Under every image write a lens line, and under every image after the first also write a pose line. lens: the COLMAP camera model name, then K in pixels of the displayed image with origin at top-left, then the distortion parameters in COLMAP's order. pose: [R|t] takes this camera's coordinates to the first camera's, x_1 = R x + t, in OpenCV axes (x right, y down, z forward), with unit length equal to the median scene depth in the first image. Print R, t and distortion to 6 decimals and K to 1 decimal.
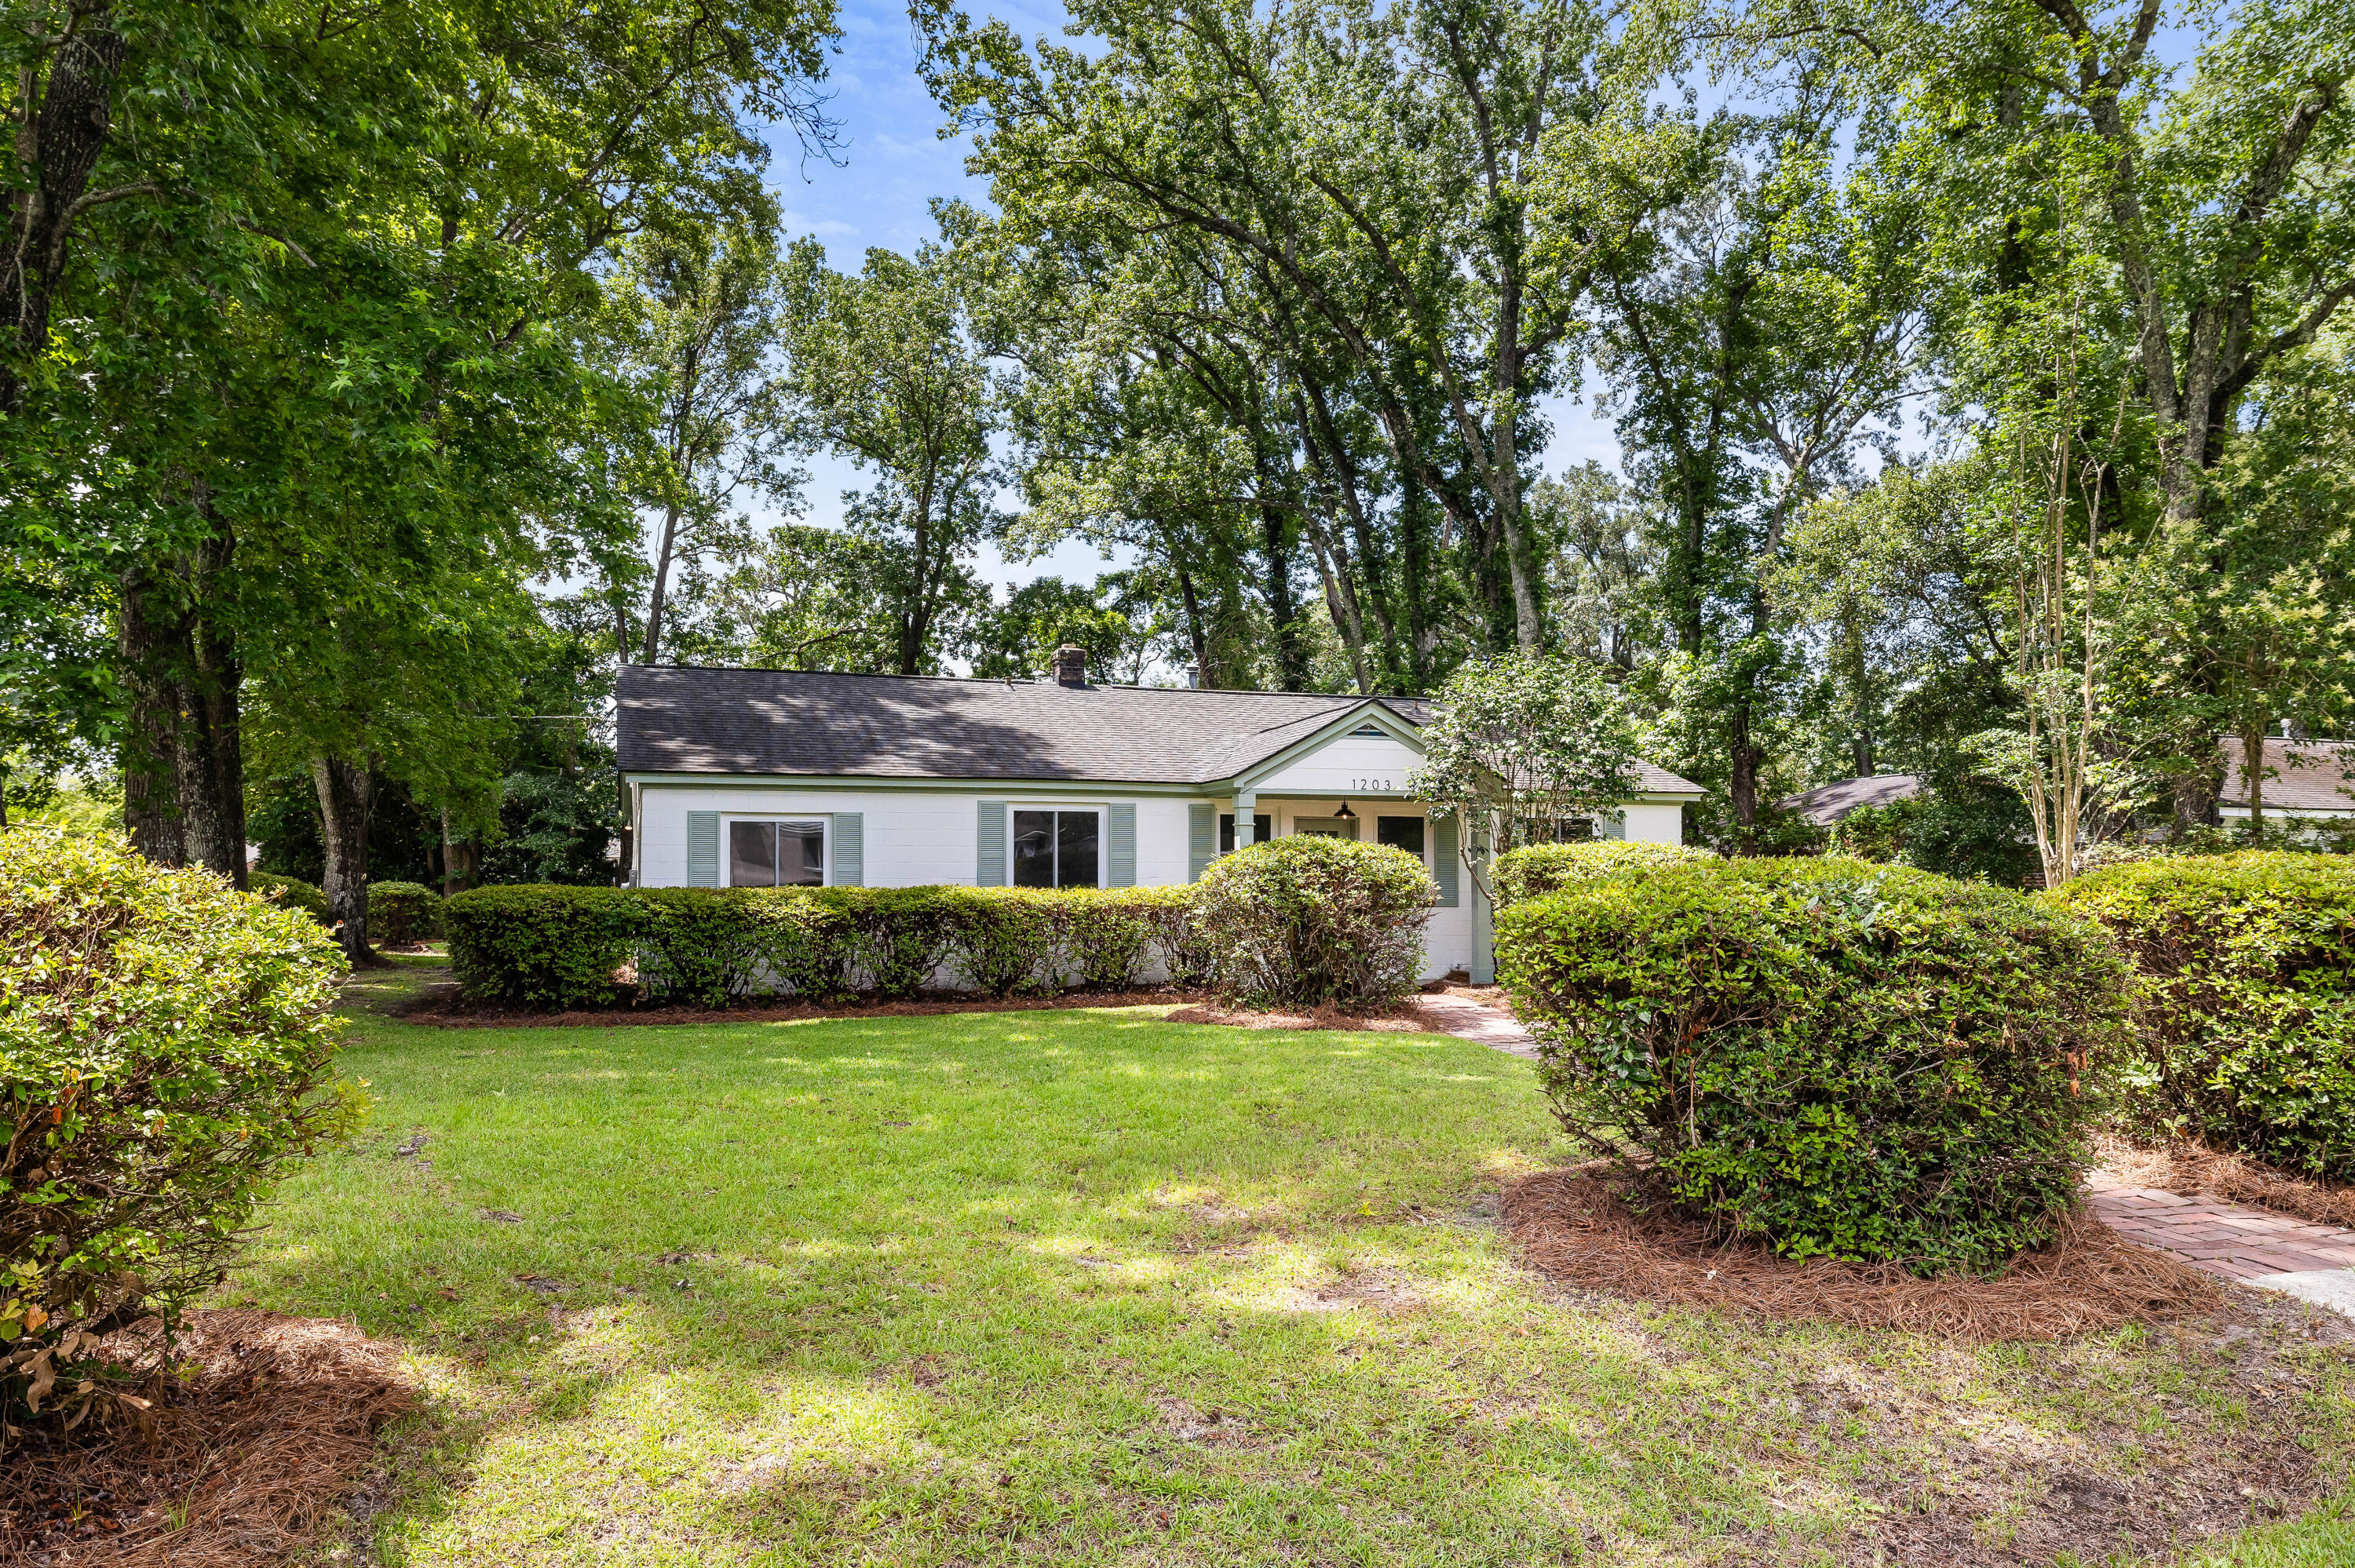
lens RADIAL K [[1451.6, 0, 1174.5], [0, 1451.6, 808.4], [0, 0, 1]] dist [0.001790, 0.000115]
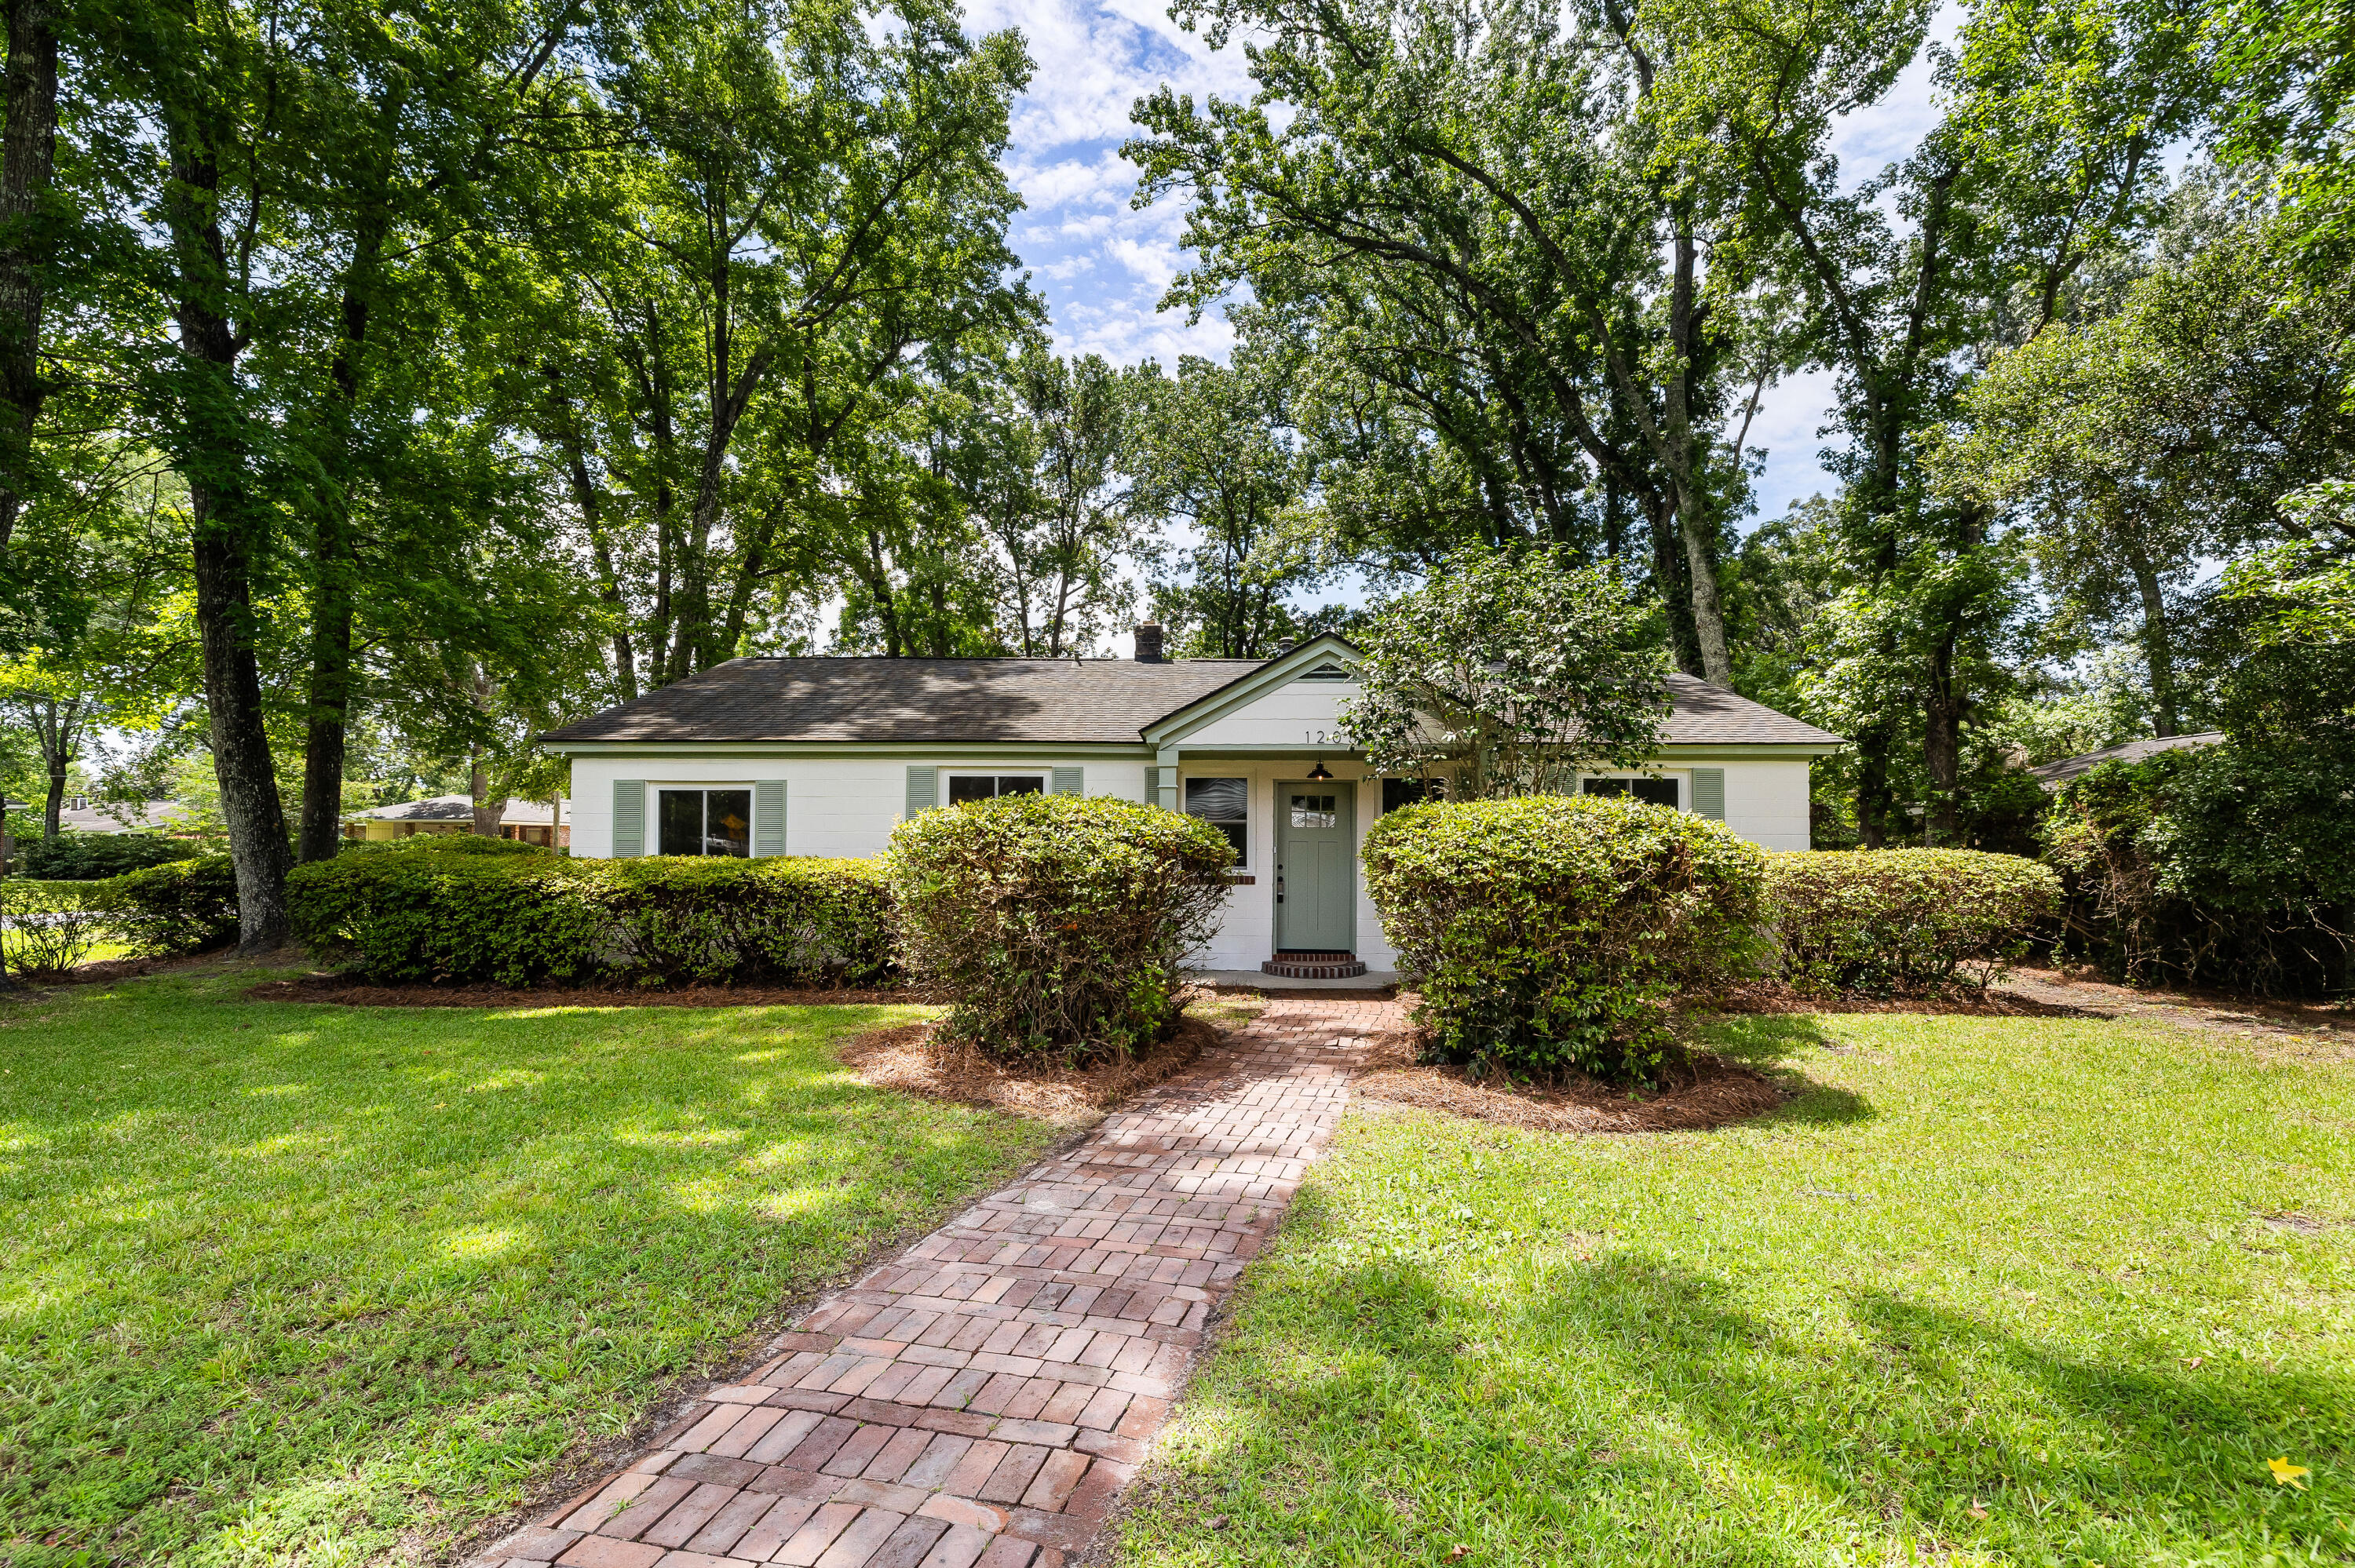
lens RADIAL K [[1011.7, 0, 1174.7], [0, 1011.7, 805.3], [0, 0, 1]] dist [0.003004, 0.000289]
pose [[0.942863, -0.006706, -0.333114, 0.208721], [0.009911, 0.999920, 0.007923, 0.014249], [0.333034, -0.010771, 0.942853, 0.370560]]
